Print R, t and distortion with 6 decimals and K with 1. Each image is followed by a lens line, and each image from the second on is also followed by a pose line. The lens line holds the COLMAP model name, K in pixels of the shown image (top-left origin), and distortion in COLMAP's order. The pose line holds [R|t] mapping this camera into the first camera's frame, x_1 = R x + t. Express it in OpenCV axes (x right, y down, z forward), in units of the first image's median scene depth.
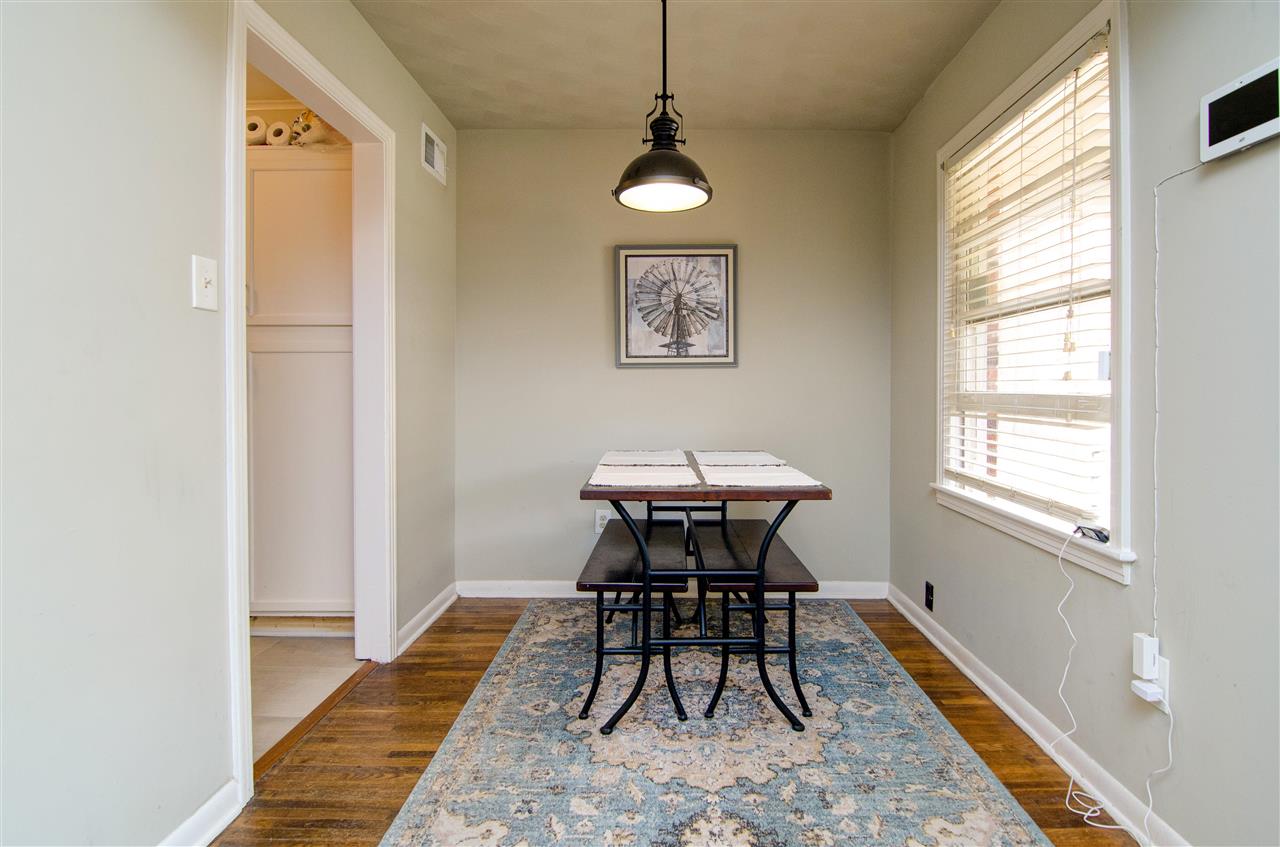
lens RADIAL K [[632.2, 0, 661.0], [0, 632.2, 394.3], [0, 0, 1]] dist [-0.008544, -0.008398]
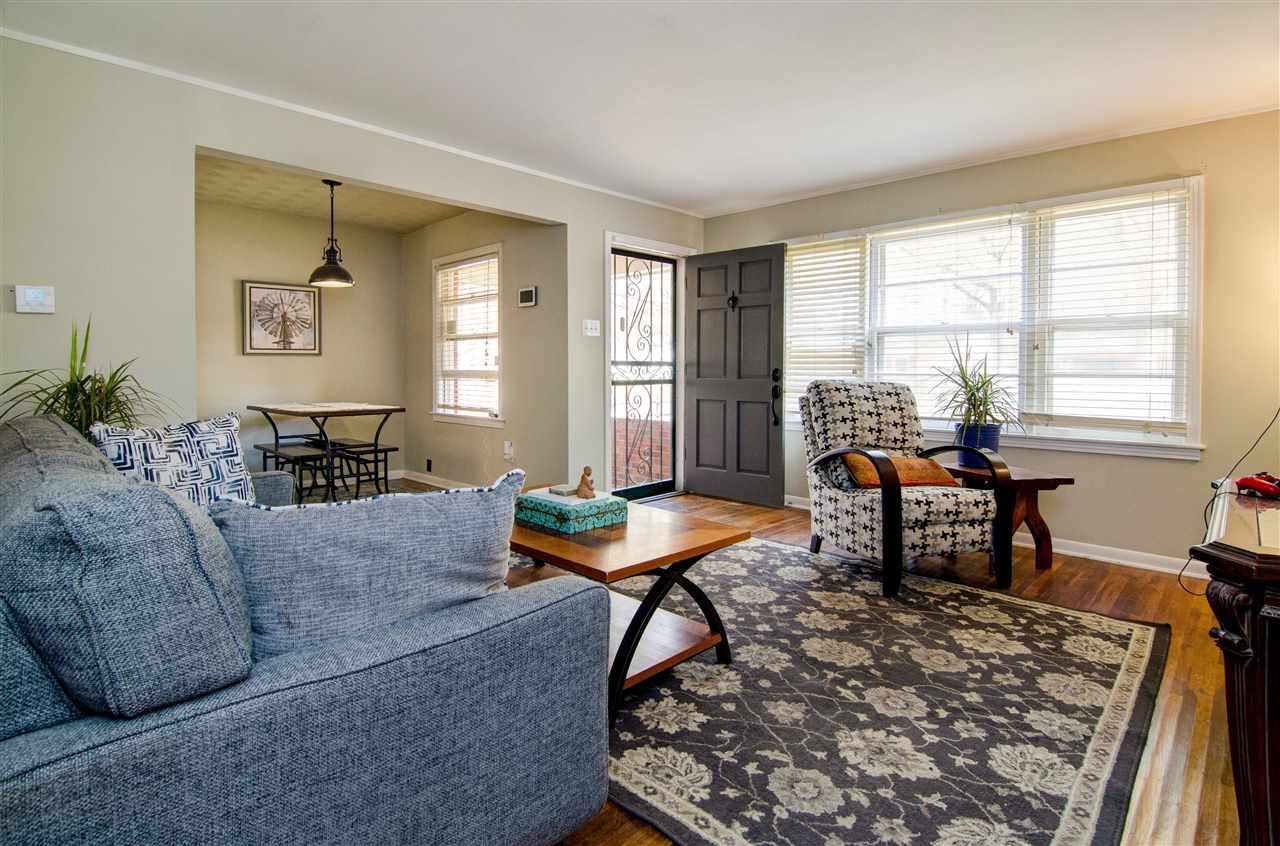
lens RADIAL K [[632.2, 0, 638.6], [0, 632.2, 375.7], [0, 0, 1]] dist [-0.008544, -0.008398]
pose [[0.678744, -0.007972, 0.734332, -0.609121], [0.007936, 0.999962, 0.003521, 0.013370], [-0.734332, 0.003438, 0.678782, -0.897811]]
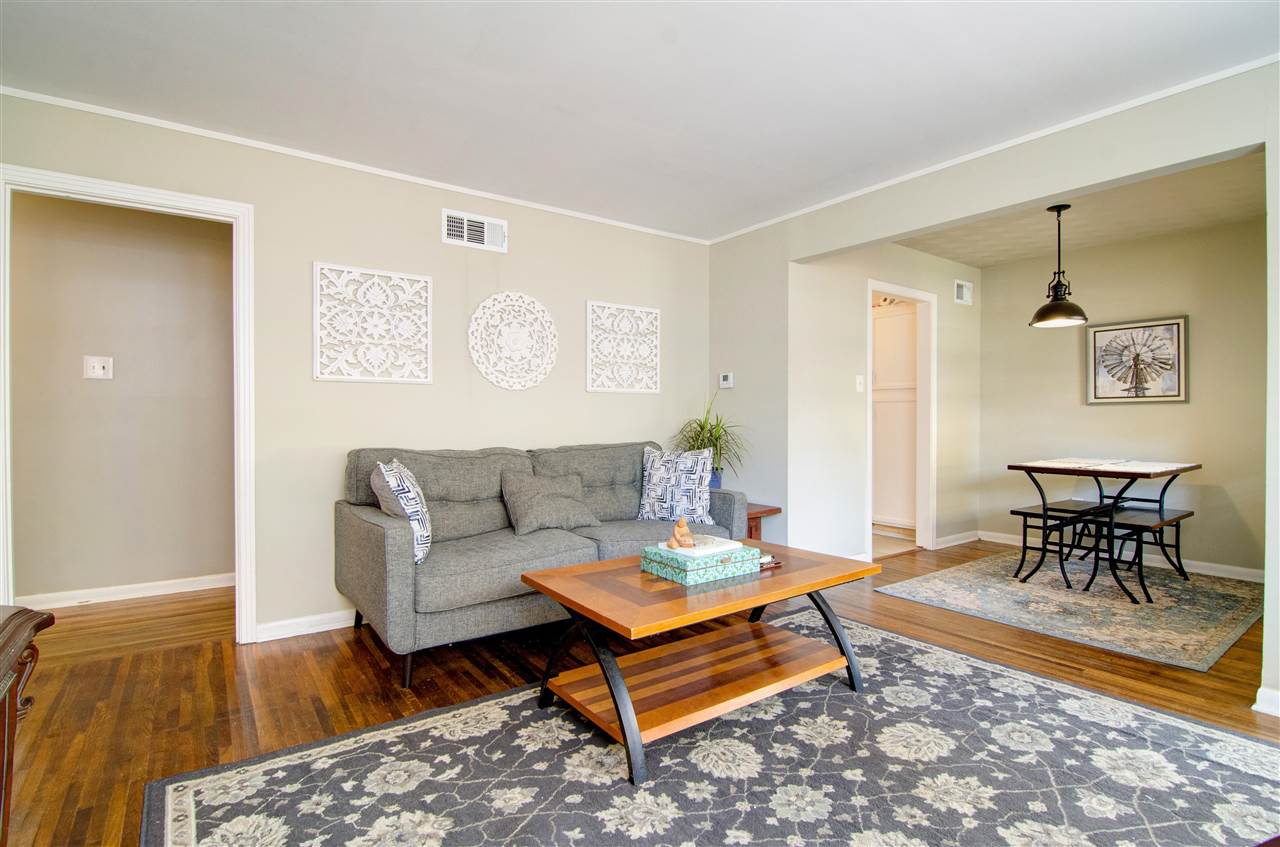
lens RADIAL K [[632.2, 0, 642.9], [0, 632.2, 421.5], [0, 0, 1]] dist [-0.008544, -0.008398]
pose [[0.603190, 0.005211, -0.797581, 0.527667], [-0.011073, 0.999937, -0.001841, 0.012146], [0.797521, 0.009942, 0.603210, -0.824476]]
